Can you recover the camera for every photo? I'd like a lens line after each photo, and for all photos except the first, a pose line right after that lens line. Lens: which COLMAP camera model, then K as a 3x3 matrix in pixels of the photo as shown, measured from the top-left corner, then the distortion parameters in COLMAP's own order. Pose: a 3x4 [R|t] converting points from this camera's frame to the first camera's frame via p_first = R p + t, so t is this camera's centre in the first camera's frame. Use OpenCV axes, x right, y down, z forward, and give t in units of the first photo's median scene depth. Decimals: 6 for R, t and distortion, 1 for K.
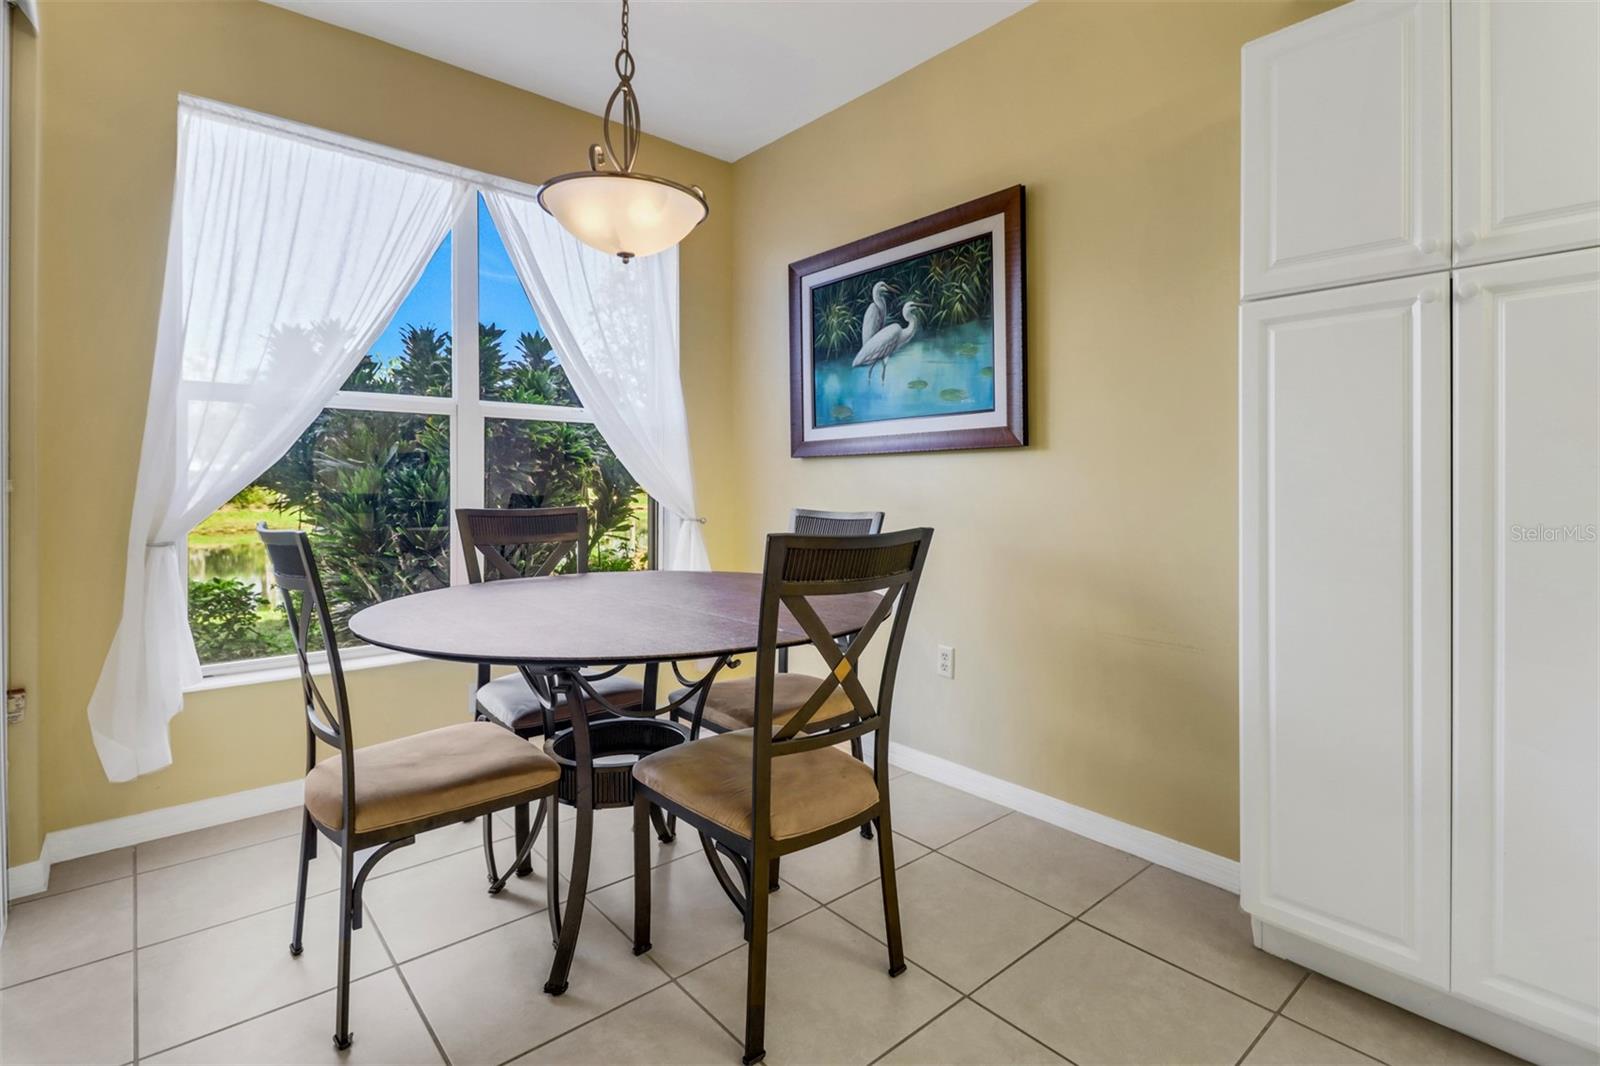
lens RADIAL K [[752.0, 0, 799.5], [0, 752.0, 484.8], [0, 0, 1]] dist [-0.000869, -0.000100]
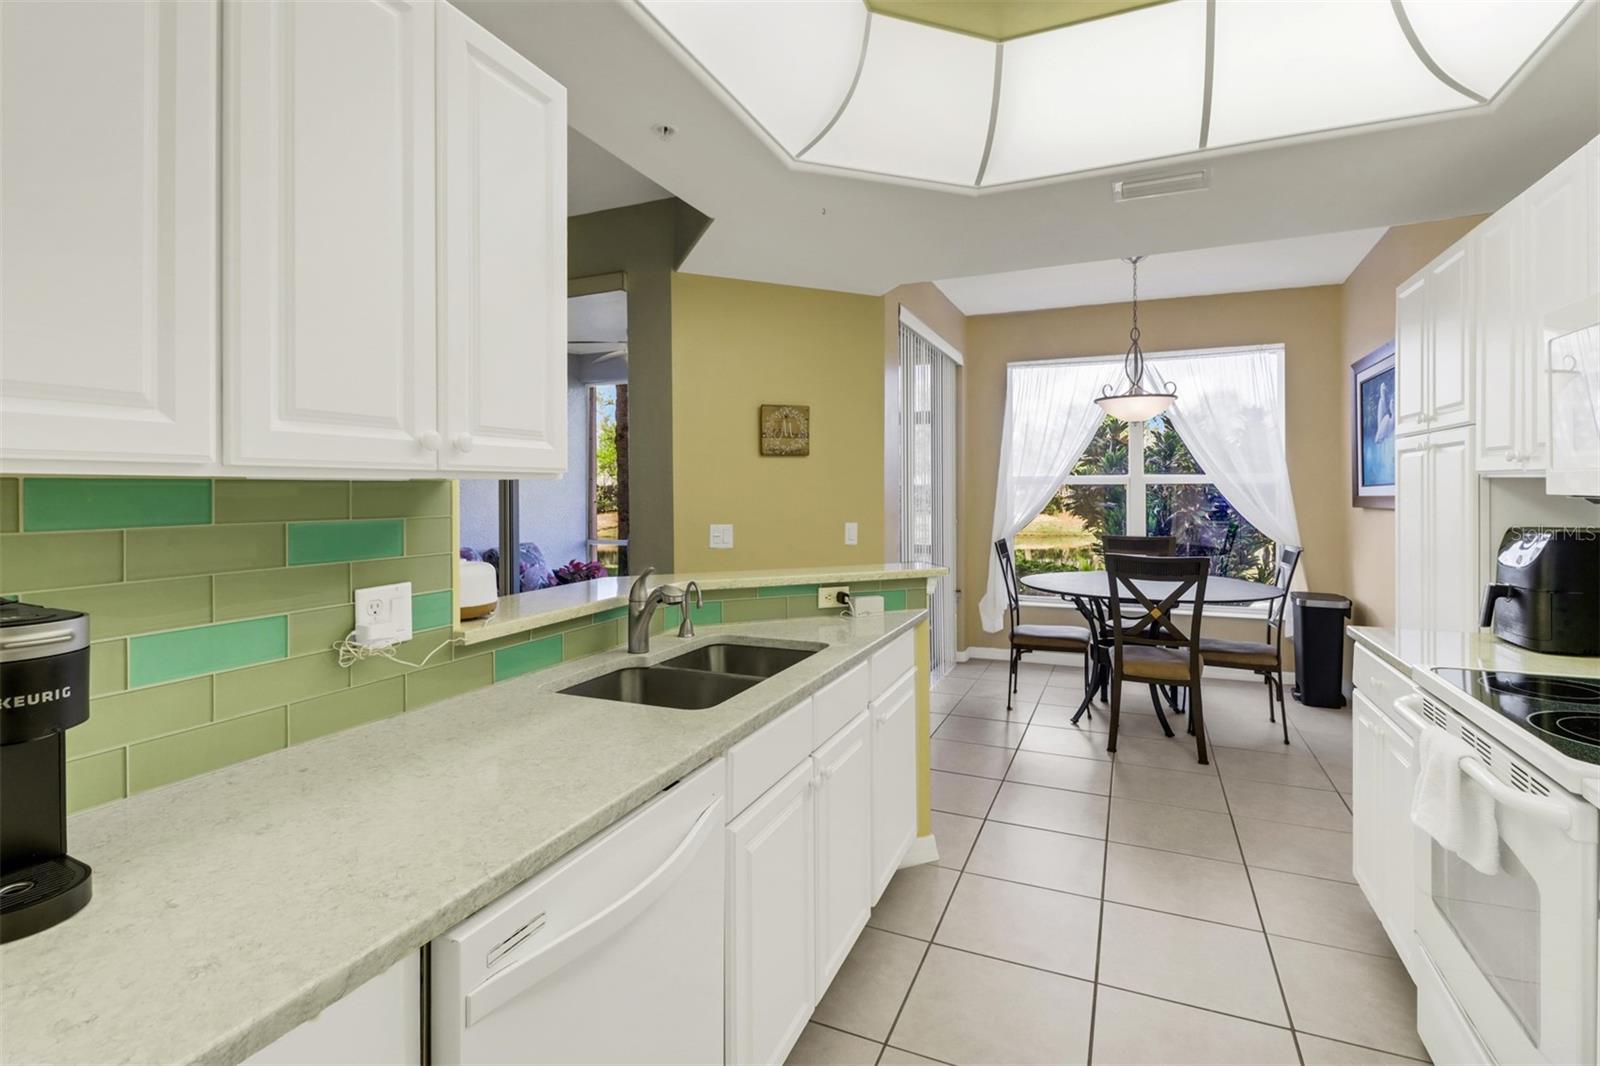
lens RADIAL K [[754.7, 0, 793.5], [0, 754.7, 488.9], [0, 0, 1]] dist [0.000120, -0.000134]
pose [[0.422840, -0.005812, -0.906186, 0.883530], [0.003621, 0.999982, -0.004724, -0.074222], [0.906197, -0.001284, 0.422854, -0.541211]]
